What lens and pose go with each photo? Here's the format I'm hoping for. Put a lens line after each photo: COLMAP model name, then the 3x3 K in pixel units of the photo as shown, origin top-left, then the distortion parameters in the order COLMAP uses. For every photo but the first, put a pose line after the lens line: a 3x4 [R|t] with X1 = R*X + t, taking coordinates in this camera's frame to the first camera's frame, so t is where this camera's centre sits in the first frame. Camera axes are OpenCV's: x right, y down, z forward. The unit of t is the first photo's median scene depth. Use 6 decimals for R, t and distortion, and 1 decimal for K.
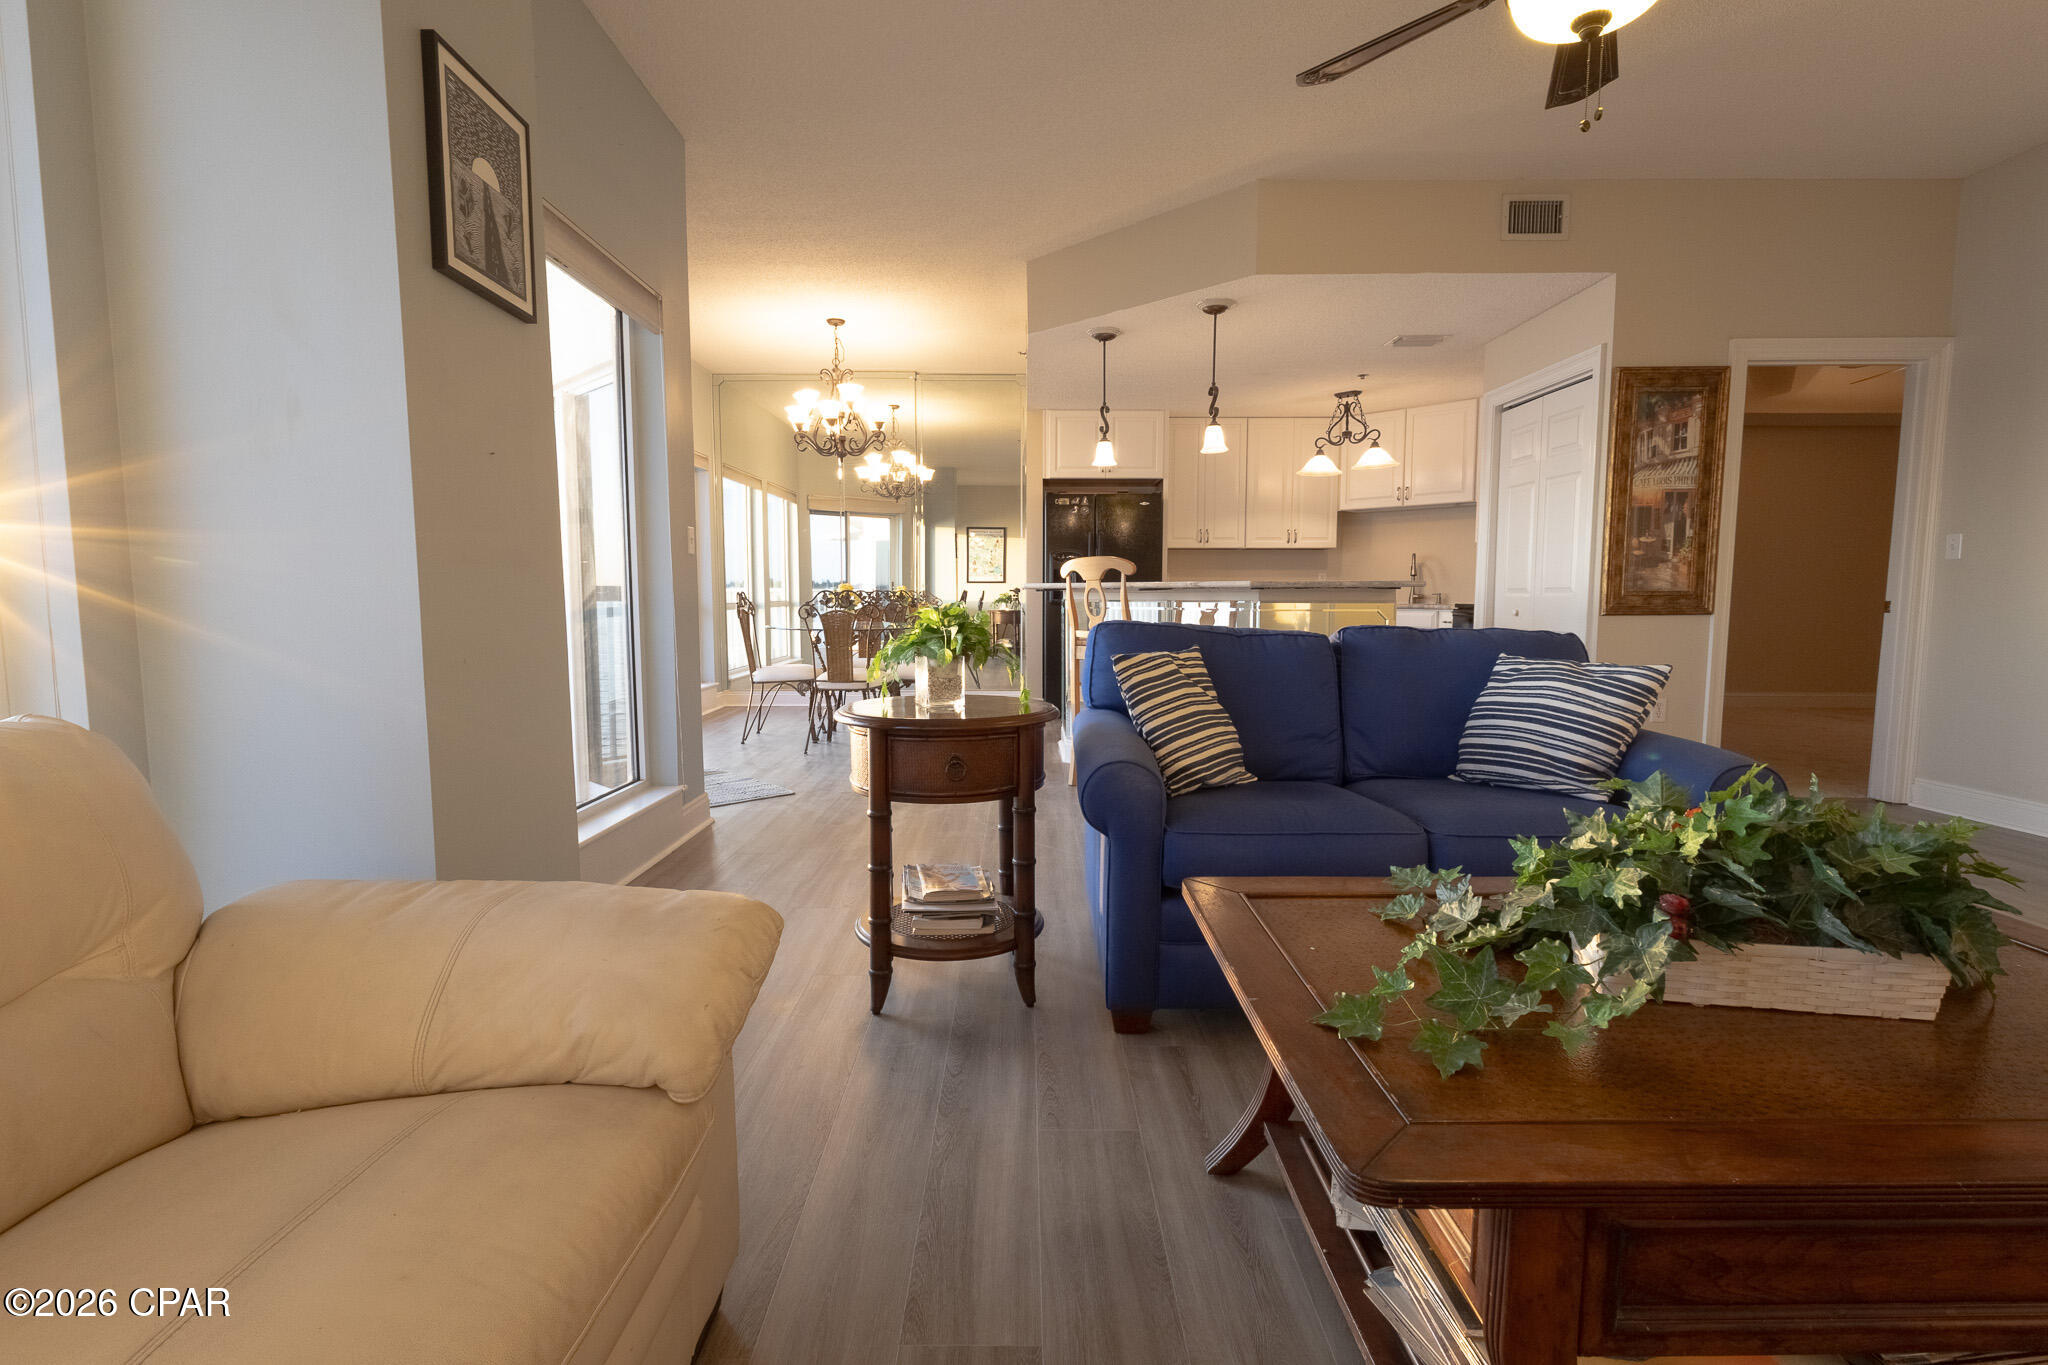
lens RADIAL K [[945.9, 0, 1021.2], [0, 945.9, 677.9], [0, 0, 1]] dist [0.000308, 0.000326]
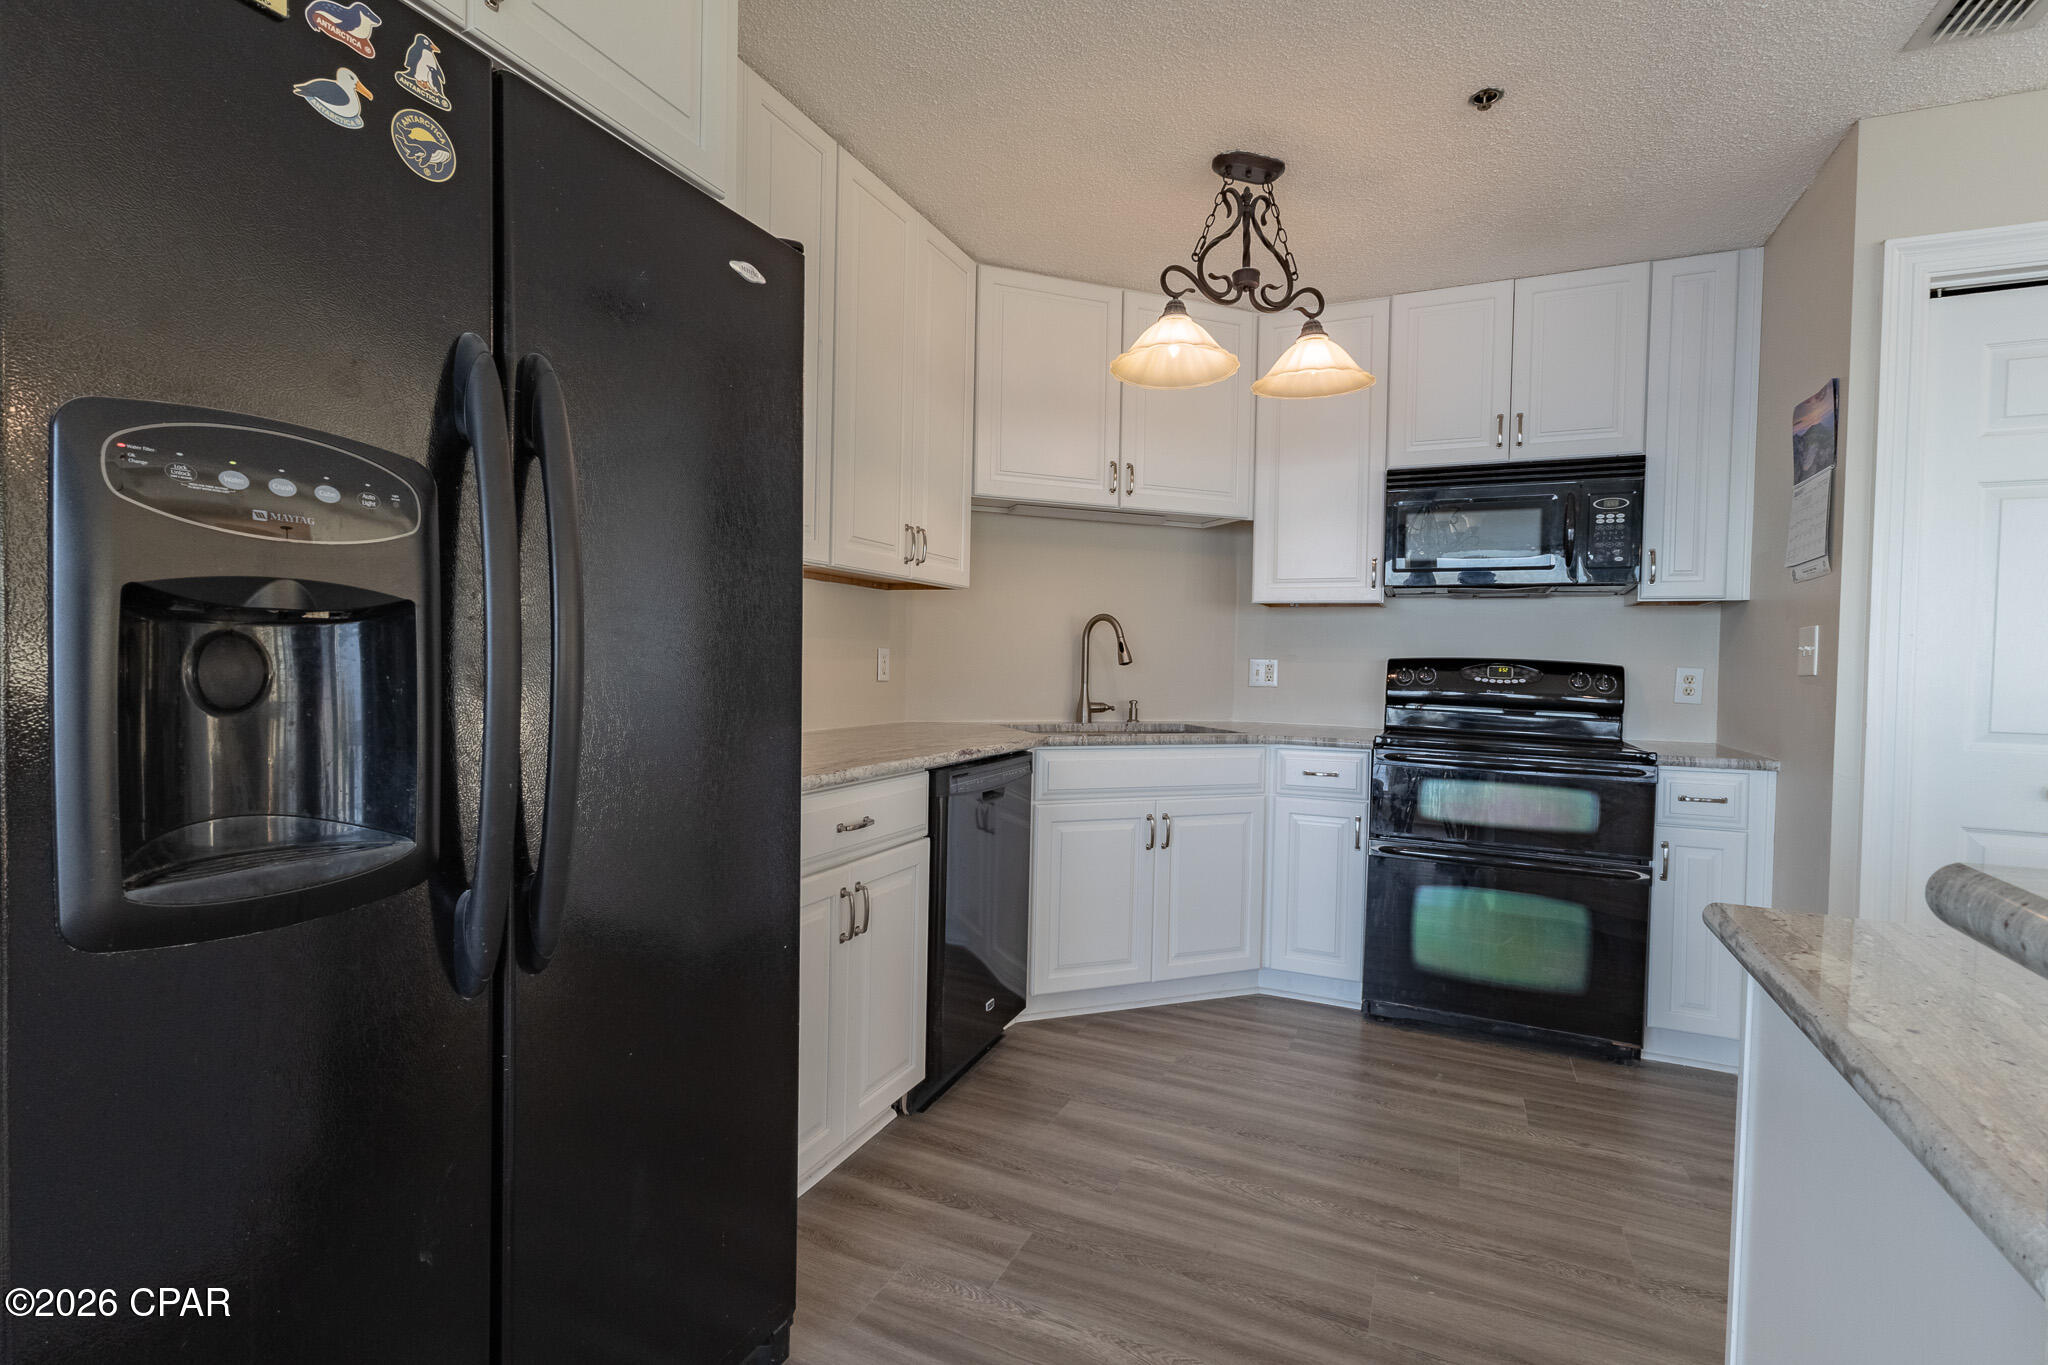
lens RADIAL K [[934.7, 0, 1021.4], [0, 934.7, 679.2], [0, 0, 1]] dist [0.003467, 0.001313]
pose [[0.417759, -0.005606, 0.908541, -0.026398], [0.060989, 0.997898, -0.021886, -0.159761], [-0.906509, 0.064554, 0.417223, 1.462774]]
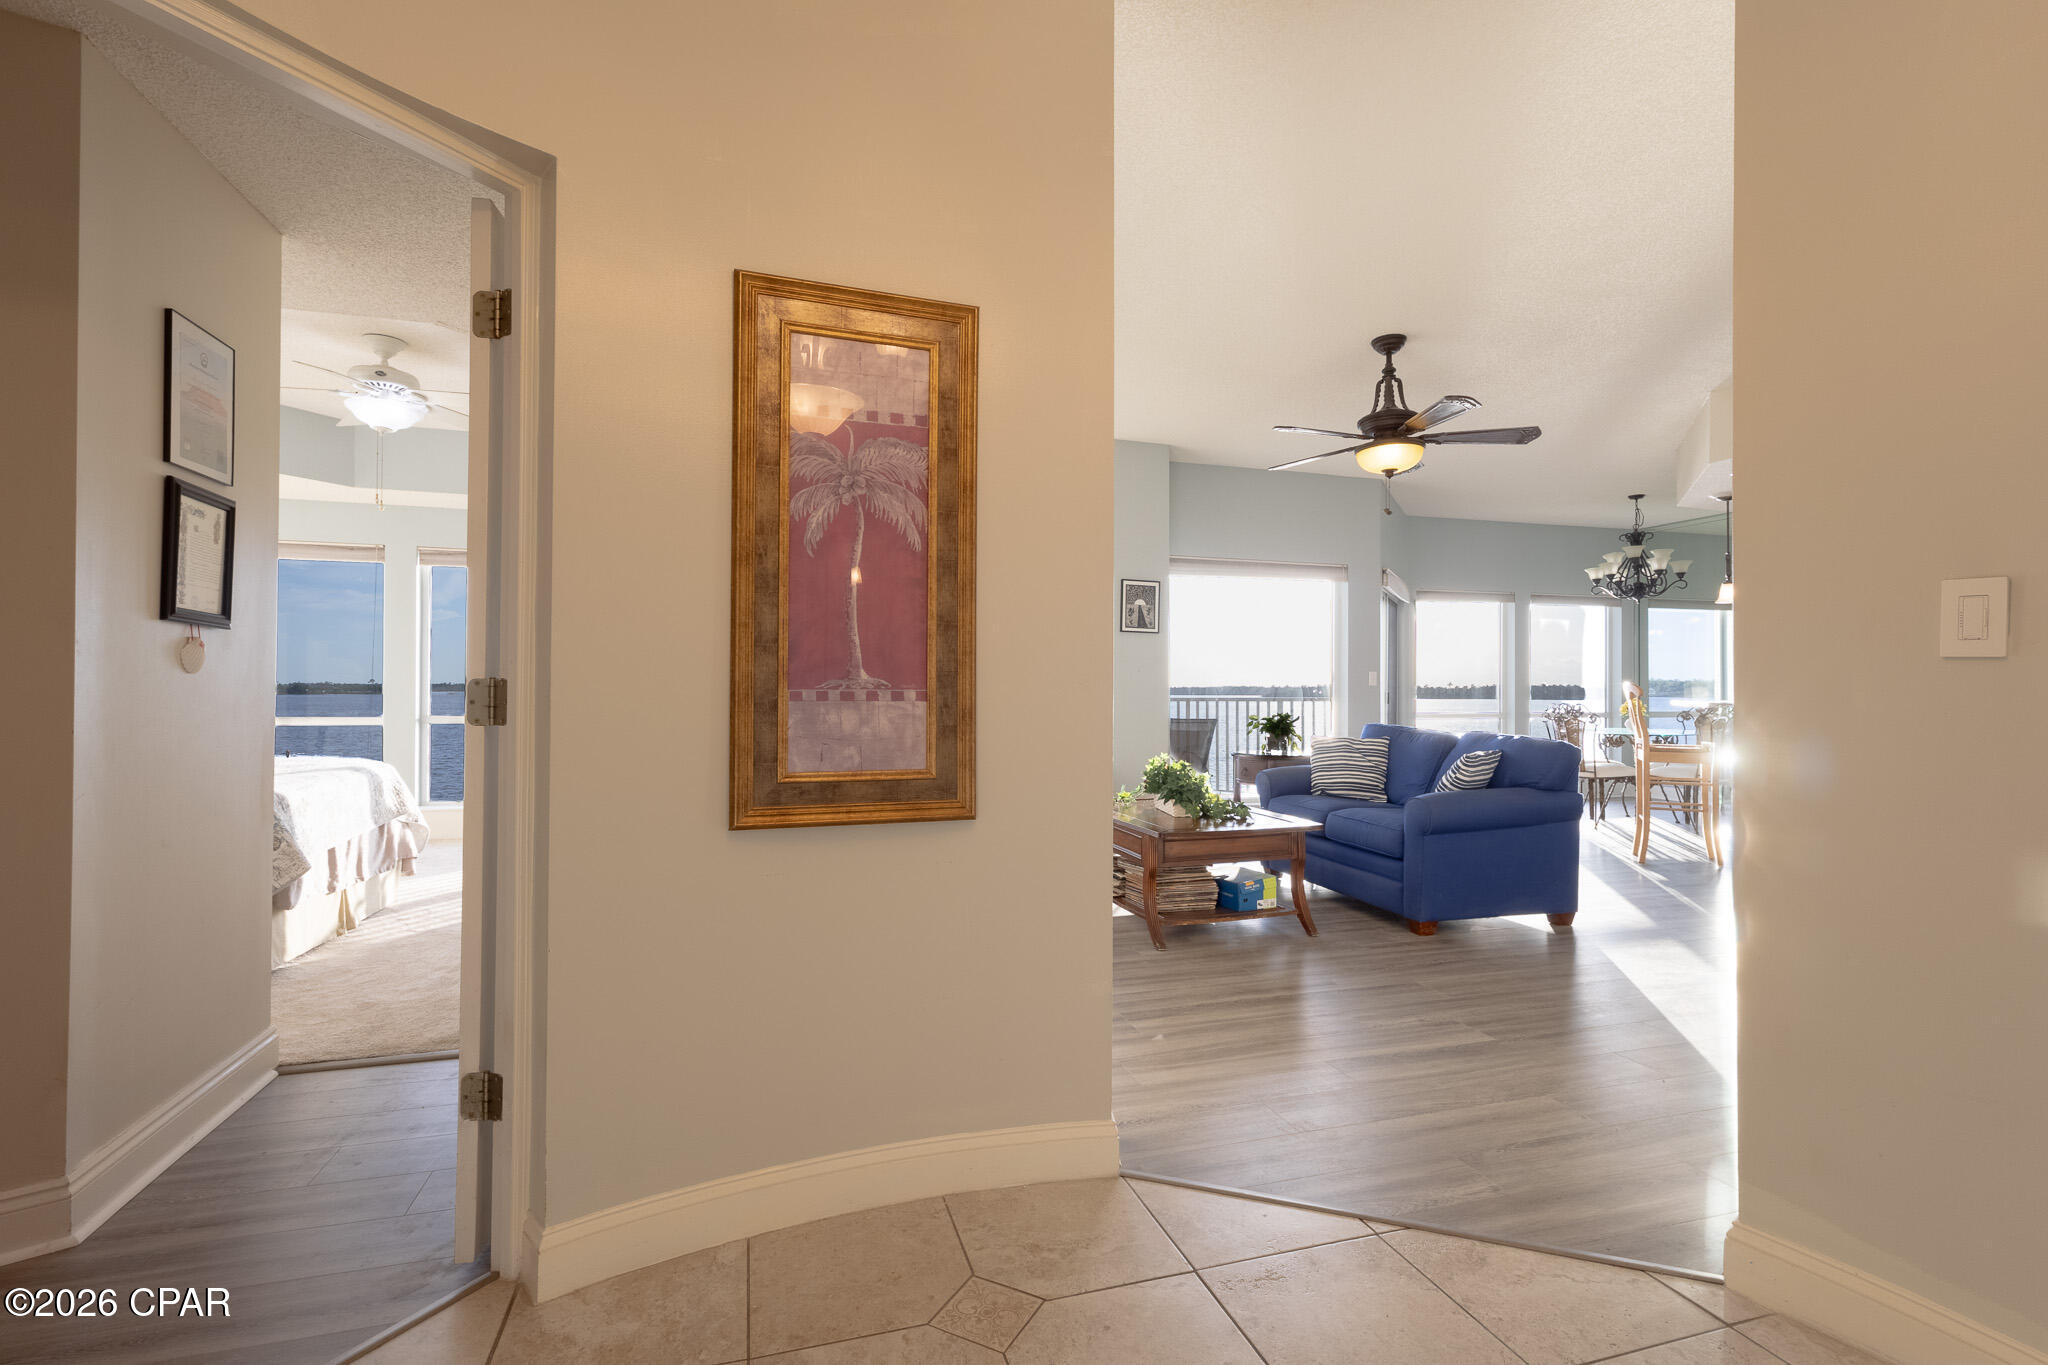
lens RADIAL K [[932.1, 0, 1032.1], [0, 932.1, 682.5], [0, 0, 1]] dist [0.007010, 0.000527]
pose [[0.293289, -0.006248, -0.956003, 1.158236], [-0.088343, 0.995523, -0.033608, -0.009515], [0.951933, 0.094313, 0.291424, -0.206262]]
